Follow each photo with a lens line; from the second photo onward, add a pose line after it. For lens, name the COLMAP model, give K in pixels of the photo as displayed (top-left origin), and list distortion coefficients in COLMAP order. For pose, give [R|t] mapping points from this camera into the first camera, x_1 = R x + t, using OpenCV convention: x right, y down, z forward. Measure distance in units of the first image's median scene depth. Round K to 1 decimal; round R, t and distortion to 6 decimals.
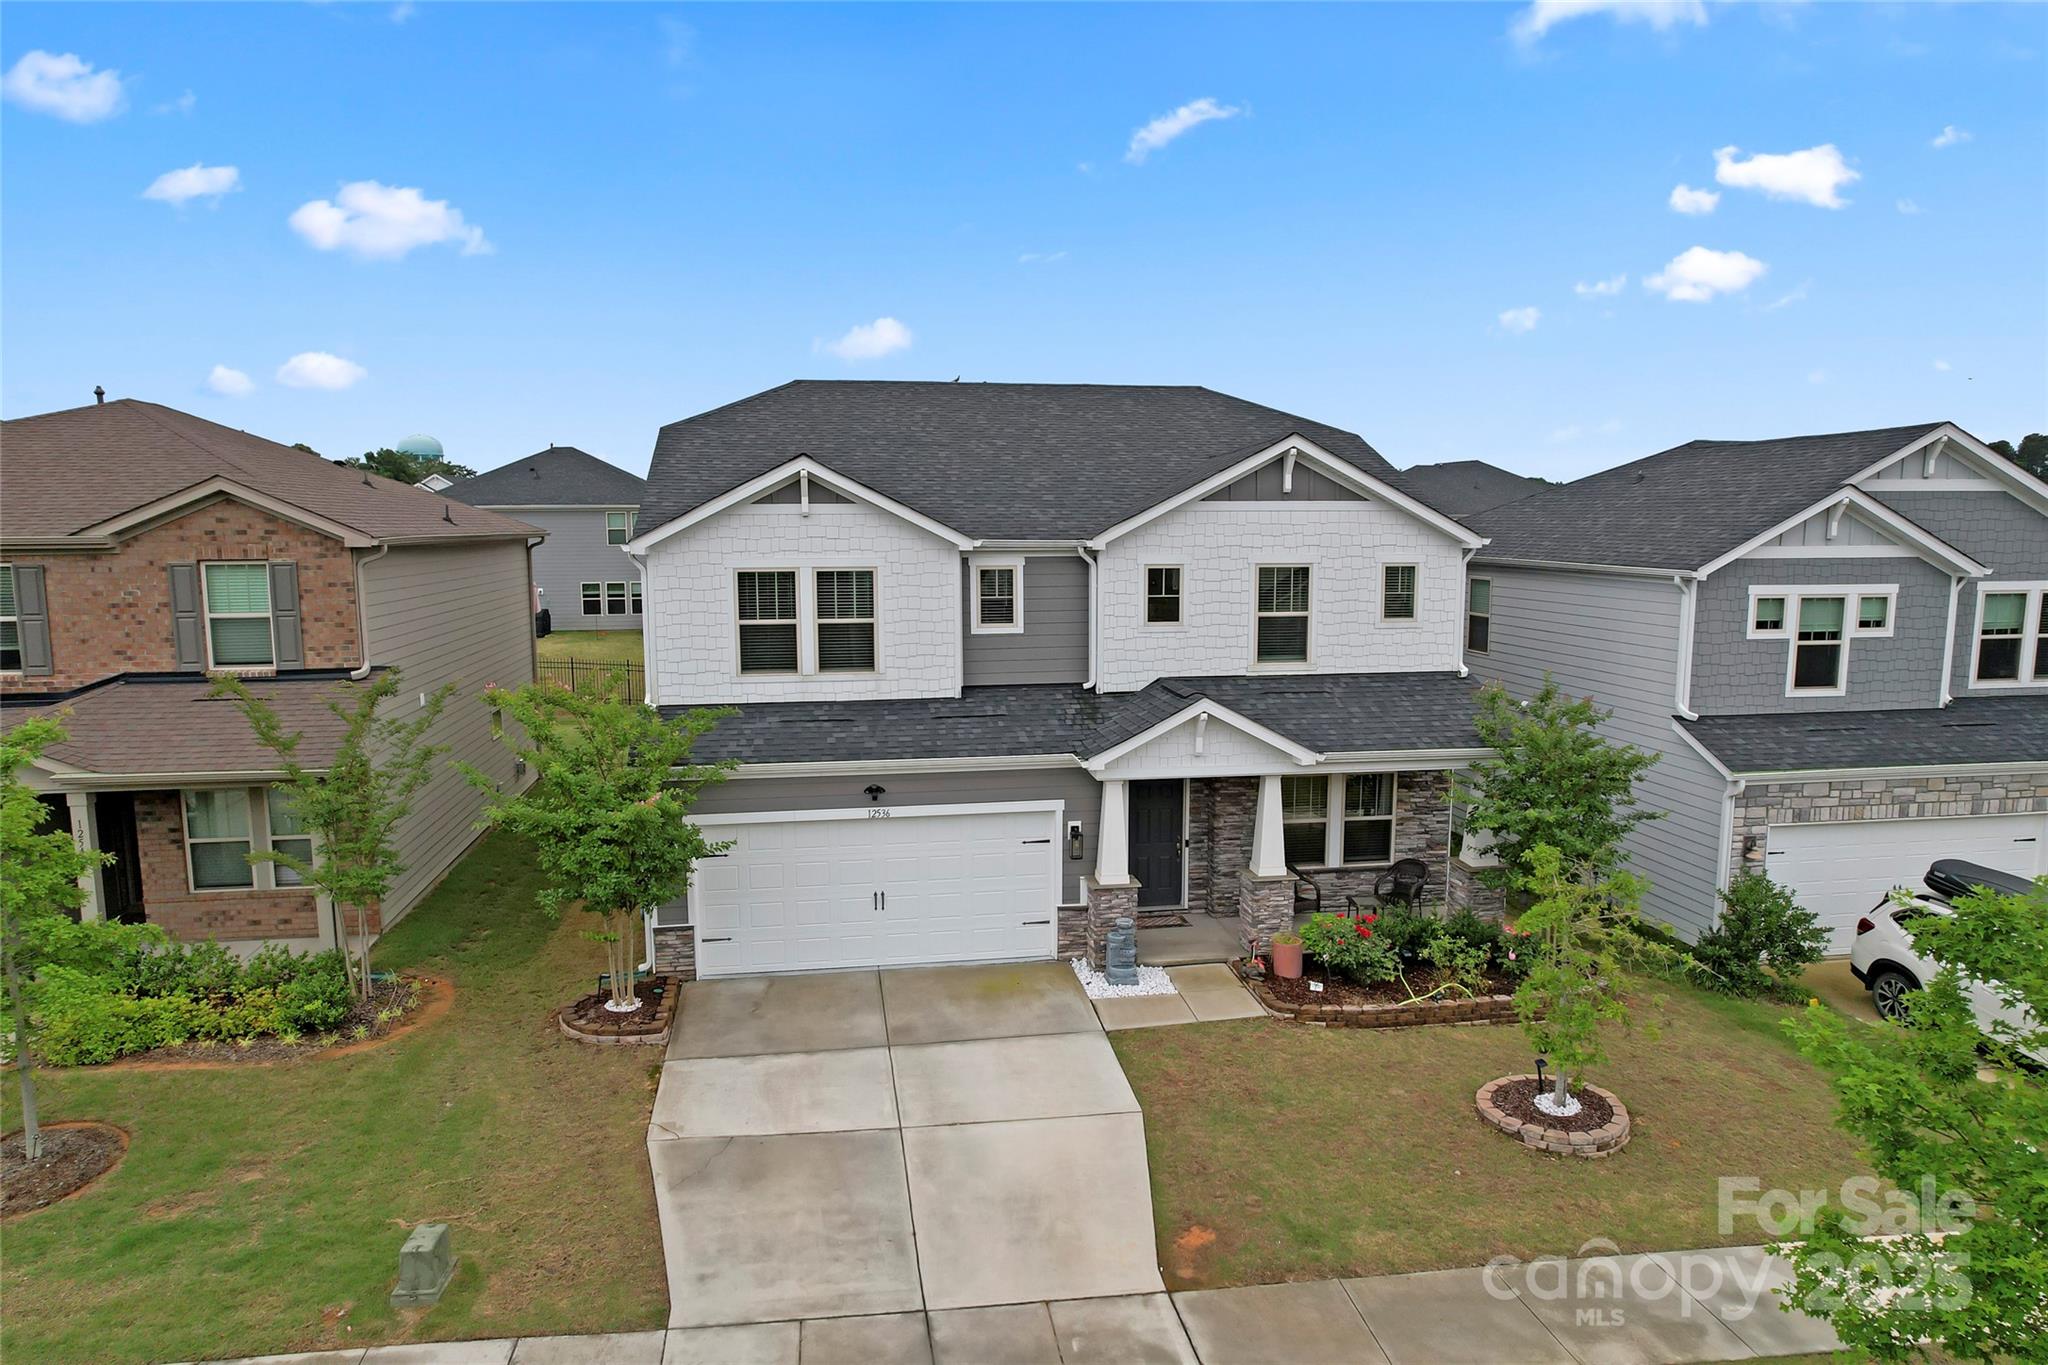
lens RADIAL K [[1337.0, 0, 1022.0], [0, 1337.0, 668.6], [0, 0, 1]] dist [-0.037372, 0.001405]
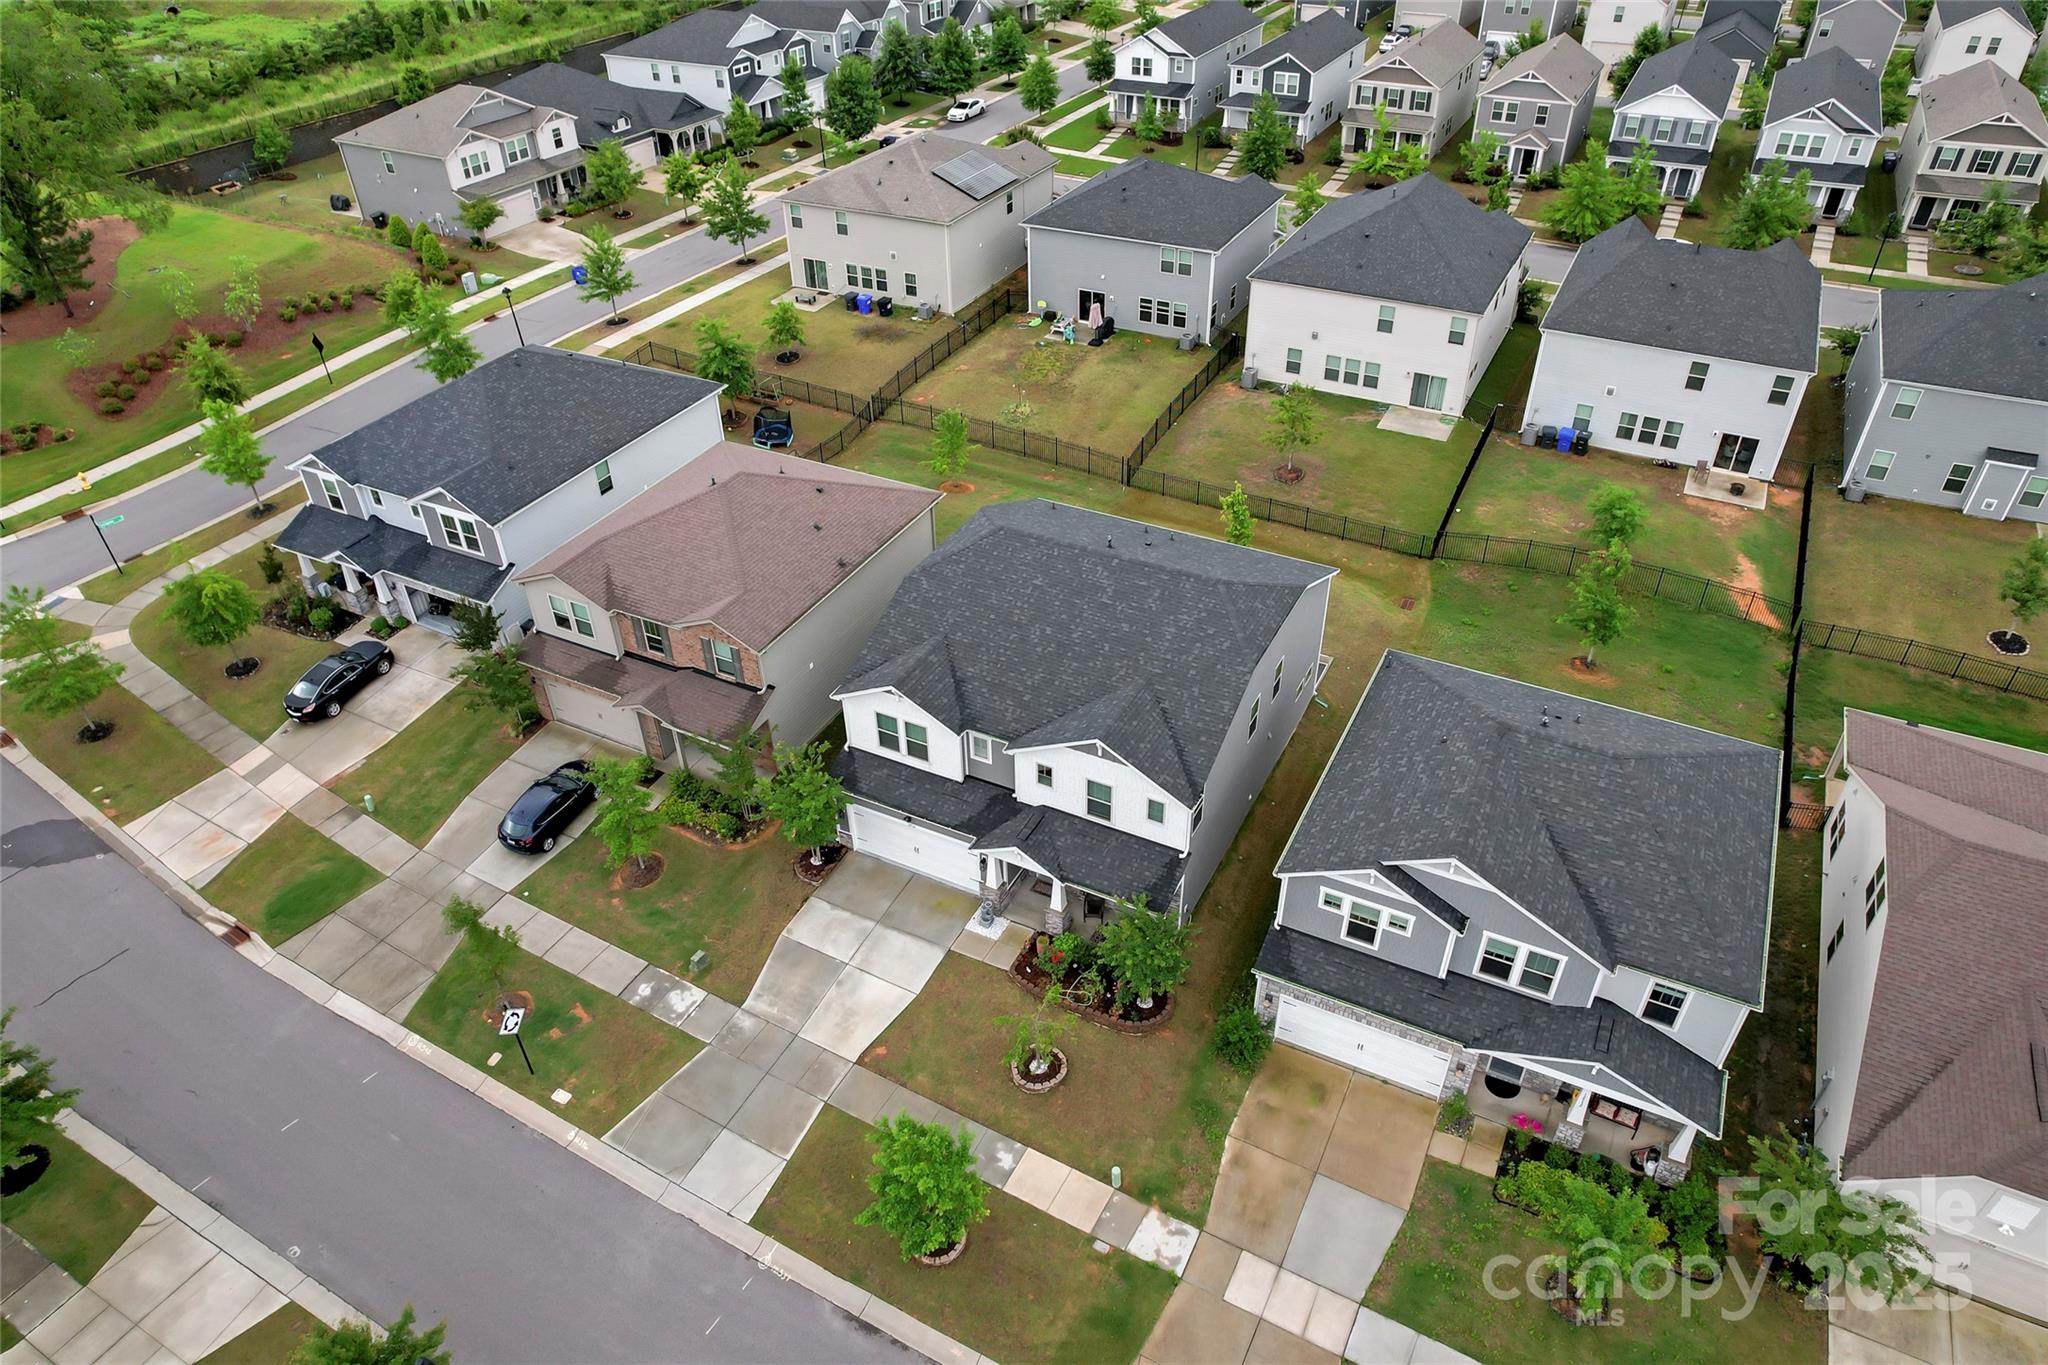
lens RADIAL K [[1314.9, 0, 1024.0], [0, 1314.9, 682.5], [0, 0, 1]] dist [-0.081658, 0.083935]
pose [[0.802822, 0.351632, -0.481489, 1.072374], [-0.053571, 0.846847, 0.529131, -1.333579], [0.593807, -0.399005, 0.698705, -0.423876]]
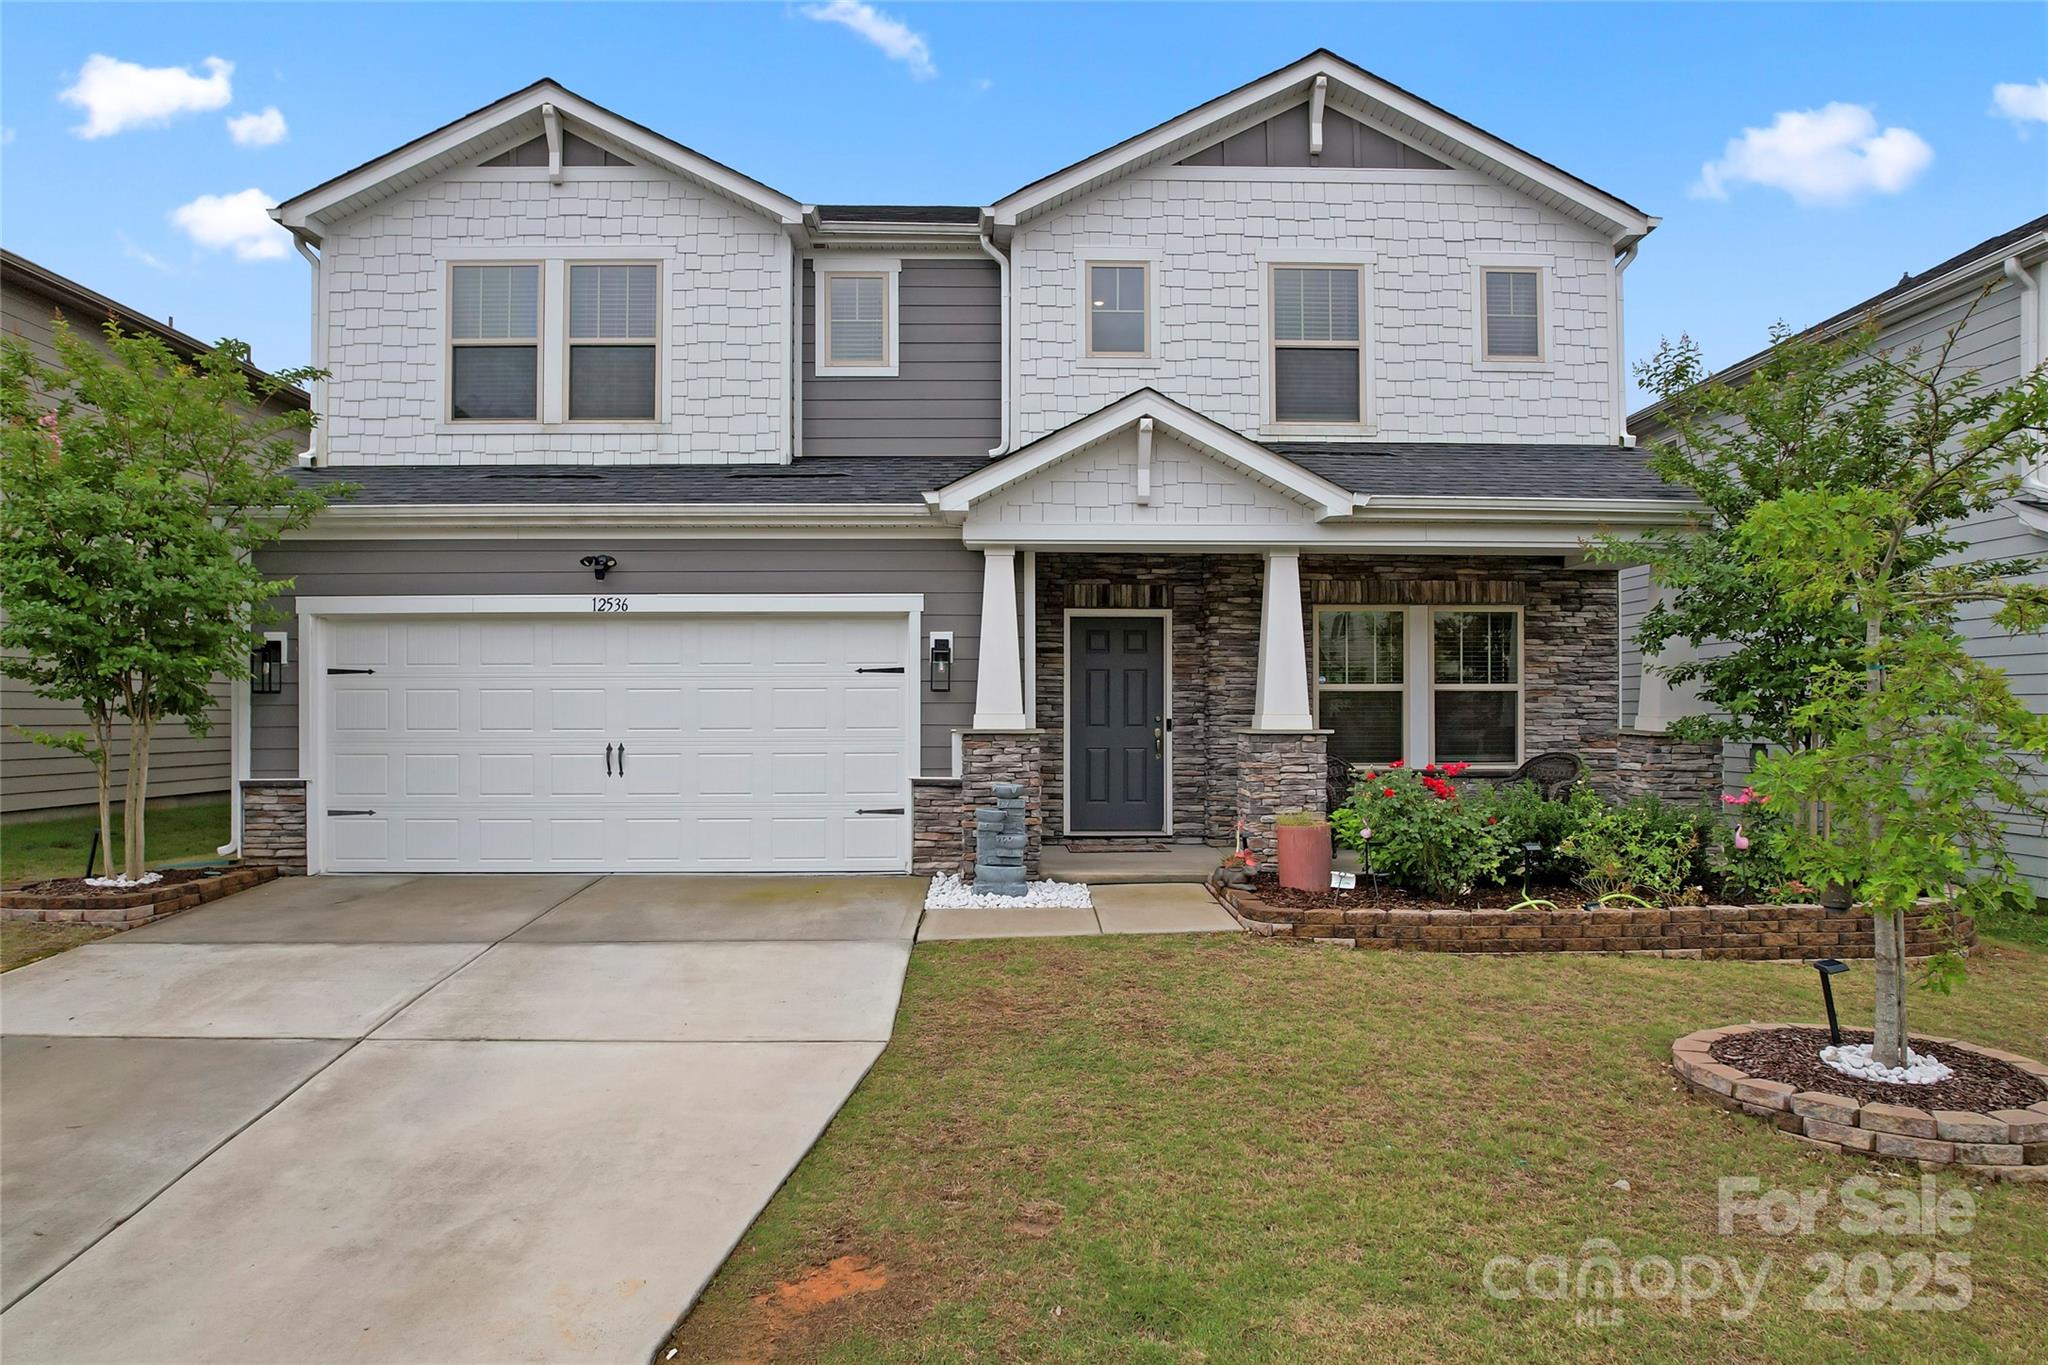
lens RADIAL K [[1314.9, 0, 1024.0], [0, 1314.9, 682.5], [0, 0, 1]] dist [-0.081658, 0.083935]
pose [[0.989882, -0.002694, -0.141866, 0.155788], [-0.017370, 0.990000, -0.139997, 0.214468], [0.140825, 0.141045, 0.979936, 0.436492]]
